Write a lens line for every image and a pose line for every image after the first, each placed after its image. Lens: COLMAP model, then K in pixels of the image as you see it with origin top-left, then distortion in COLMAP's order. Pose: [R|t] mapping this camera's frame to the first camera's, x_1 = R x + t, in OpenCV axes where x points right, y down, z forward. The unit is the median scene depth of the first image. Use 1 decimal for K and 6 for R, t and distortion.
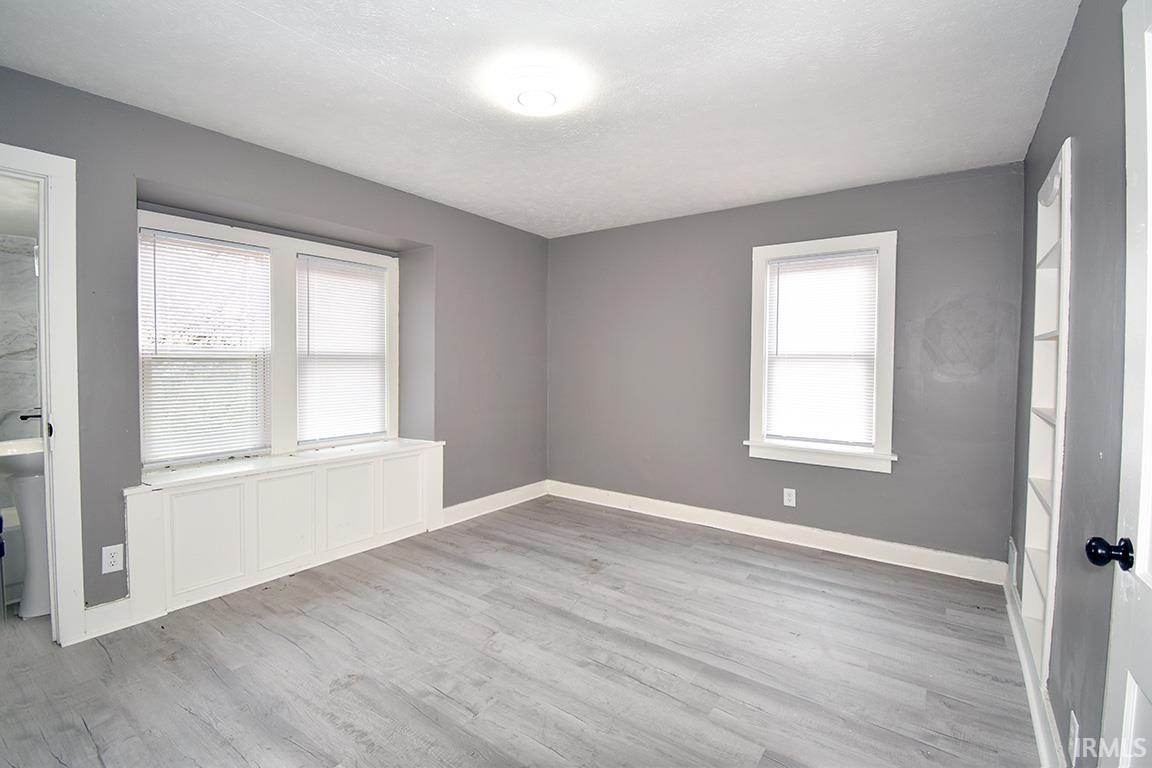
lens RADIAL K [[527.5, 0, 593.4], [0, 527.5, 385.4], [0, 0, 1]] dist [0.010284, -0.005336]
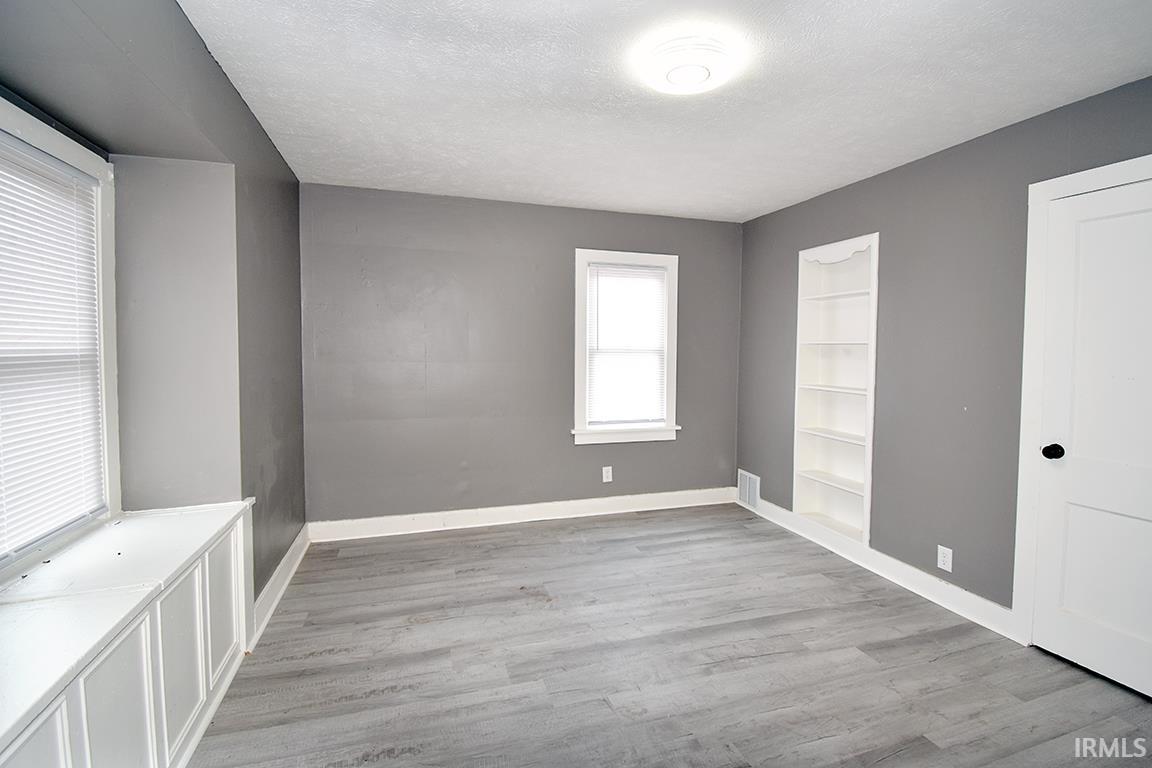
lens RADIAL K [[527.5, 0, 587.6], [0, 527.5, 374.9], [0, 0, 1]] dist [0.010284, -0.005336]
pose [[0.596533, -0.045792, 0.801281, -0.598303], [0.034617, 0.998910, 0.031315, -0.042494], [-0.801841, 0.009058, 0.597468, 0.380589]]
